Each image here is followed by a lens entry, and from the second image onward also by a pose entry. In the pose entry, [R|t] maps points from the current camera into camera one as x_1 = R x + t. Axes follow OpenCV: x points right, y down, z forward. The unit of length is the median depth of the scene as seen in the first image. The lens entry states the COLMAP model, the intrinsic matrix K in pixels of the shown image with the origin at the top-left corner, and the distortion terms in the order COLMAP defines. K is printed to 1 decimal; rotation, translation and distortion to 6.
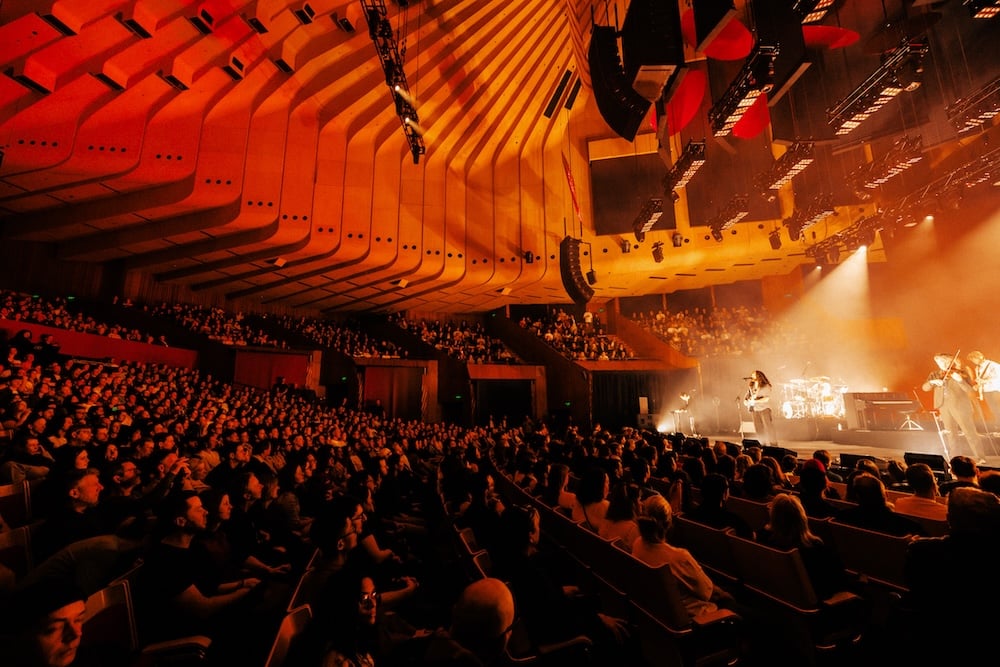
lens RADIAL K [[455.6, 0, 499.6], [0, 455.6, 327.3], [0, 0, 1]] dist [-0.000636, -0.000162]
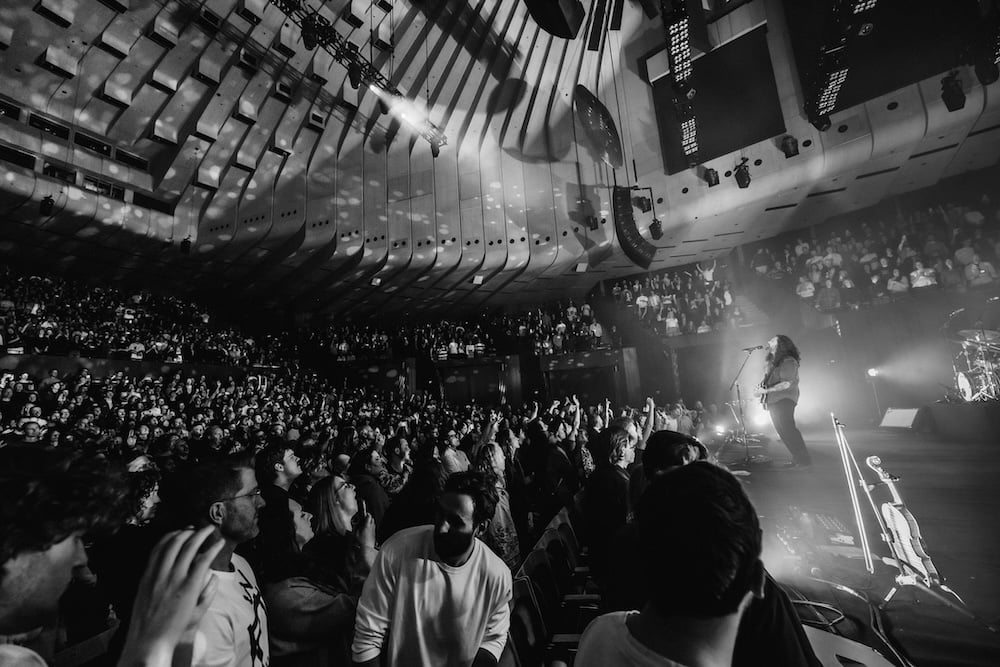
lens RADIAL K [[455.6, 0, 499.6], [0, 455.6, 327.3], [0, 0, 1]] dist [-0.000636, -0.000162]
pose [[0.867201, -0.130451, -0.480567, 0.302919], [0.138524, 0.990180, -0.018814, 0.029940], [0.478303, -0.050255, 0.876756, 0.173914]]
